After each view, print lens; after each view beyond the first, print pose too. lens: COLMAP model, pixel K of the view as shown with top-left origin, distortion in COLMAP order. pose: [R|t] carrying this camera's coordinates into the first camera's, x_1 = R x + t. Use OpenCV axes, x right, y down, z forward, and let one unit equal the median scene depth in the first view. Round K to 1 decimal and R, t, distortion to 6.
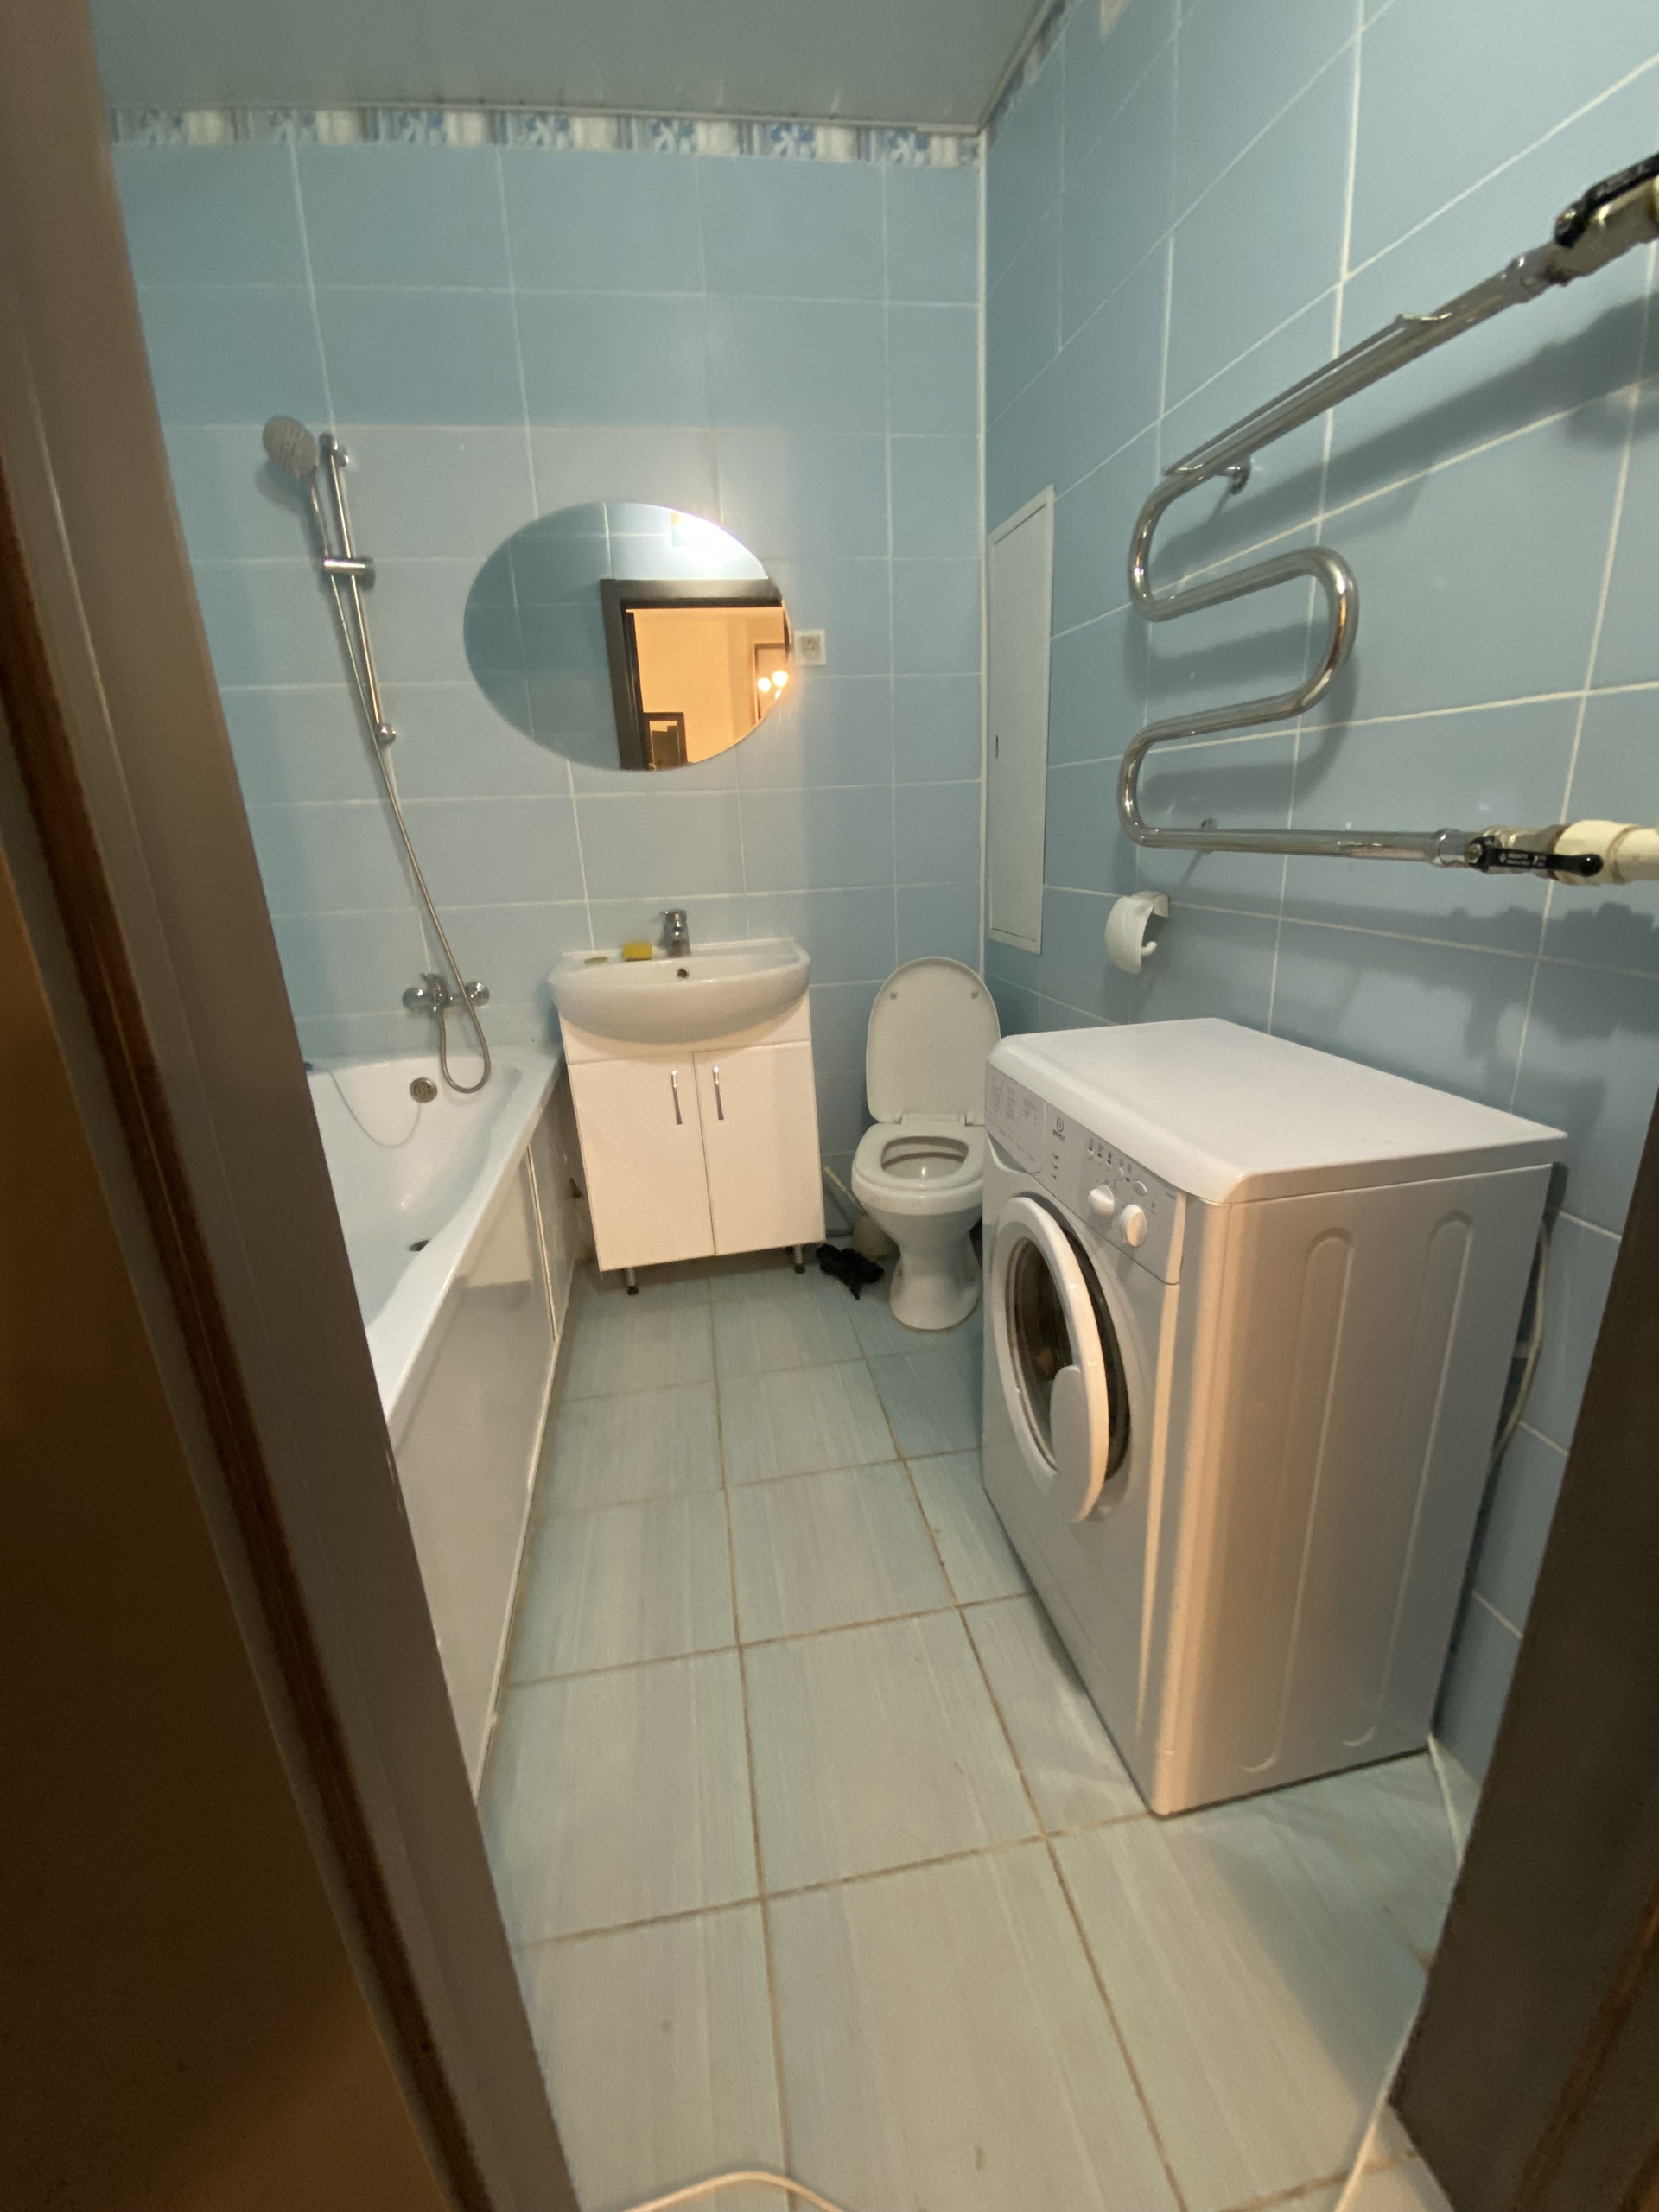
lens RADIAL K [[905.0, 0, 821.5], [0, 905.0, 1103.4], [0, 0, 1]] dist [0.038544, -0.024064]
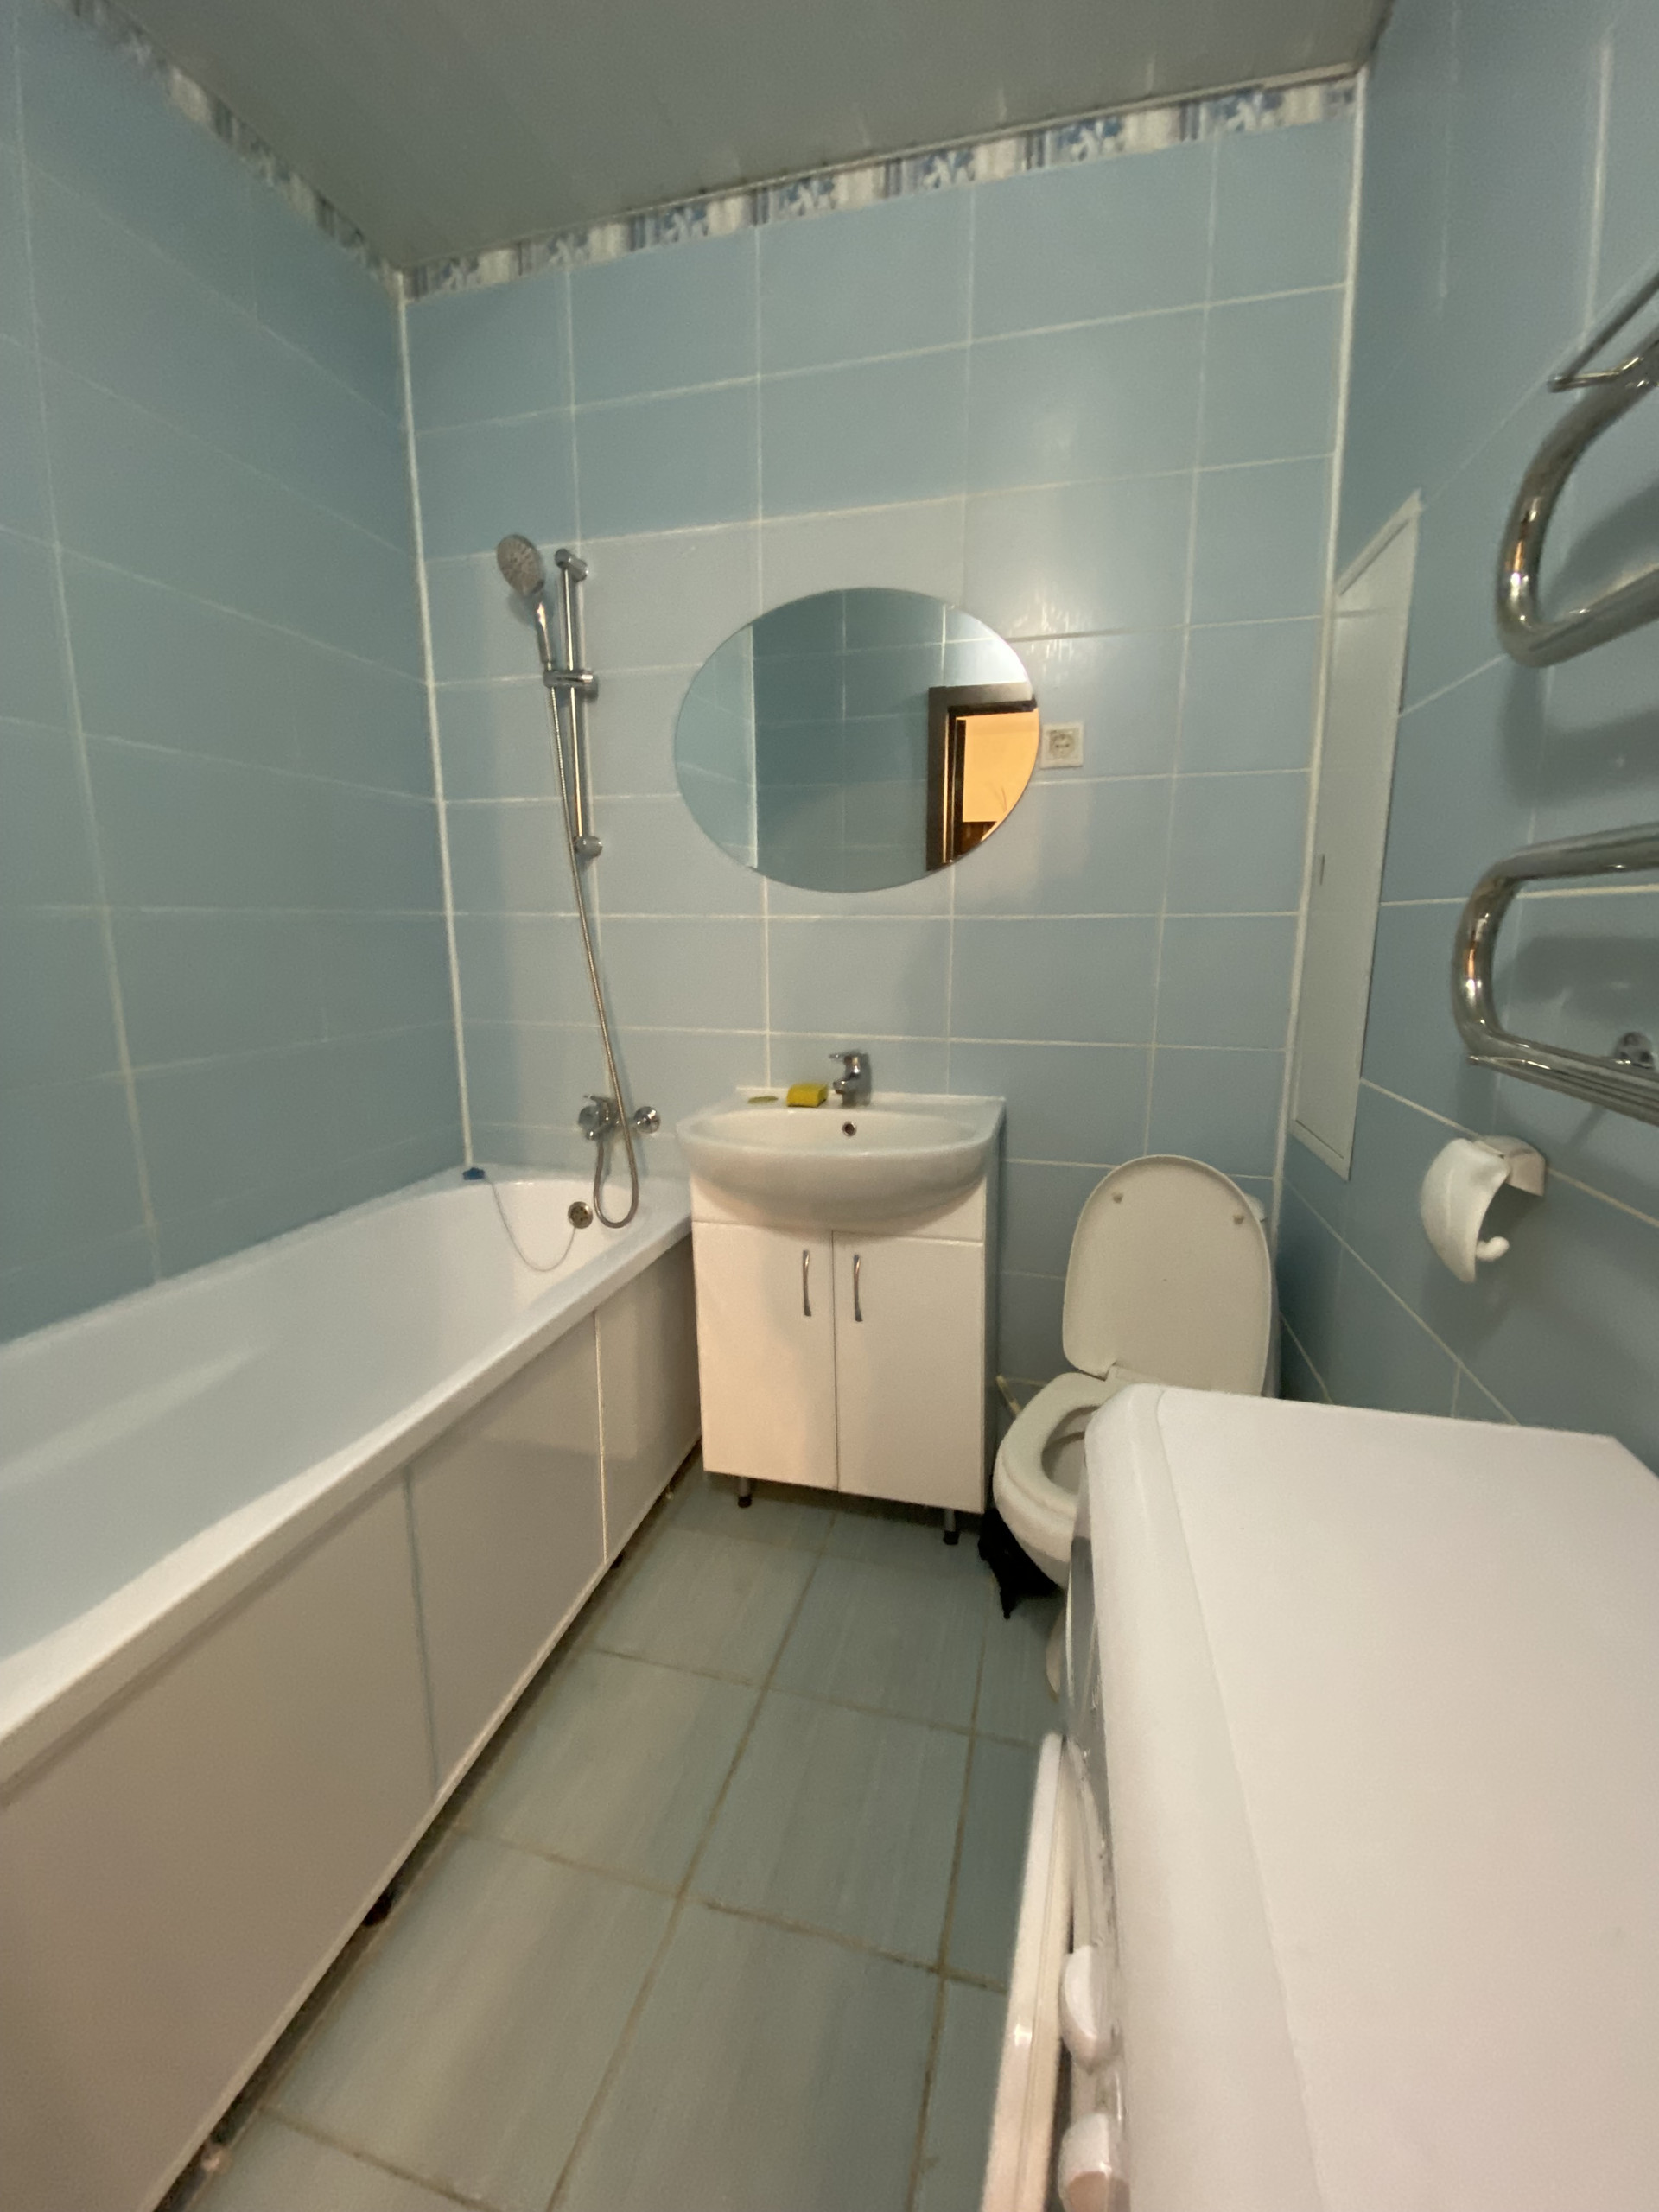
lens RADIAL K [[905.0, 0, 821.5], [0, 905.0, 1103.4], [0, 0, 1]] dist [0.038544, -0.024064]
pose [[0.915952, 0.120510, -0.382766, 0.154097], [-0.158398, 0.984966, -0.068937, -0.122911], [0.368704, 0.123772, 0.921270, 0.272442]]
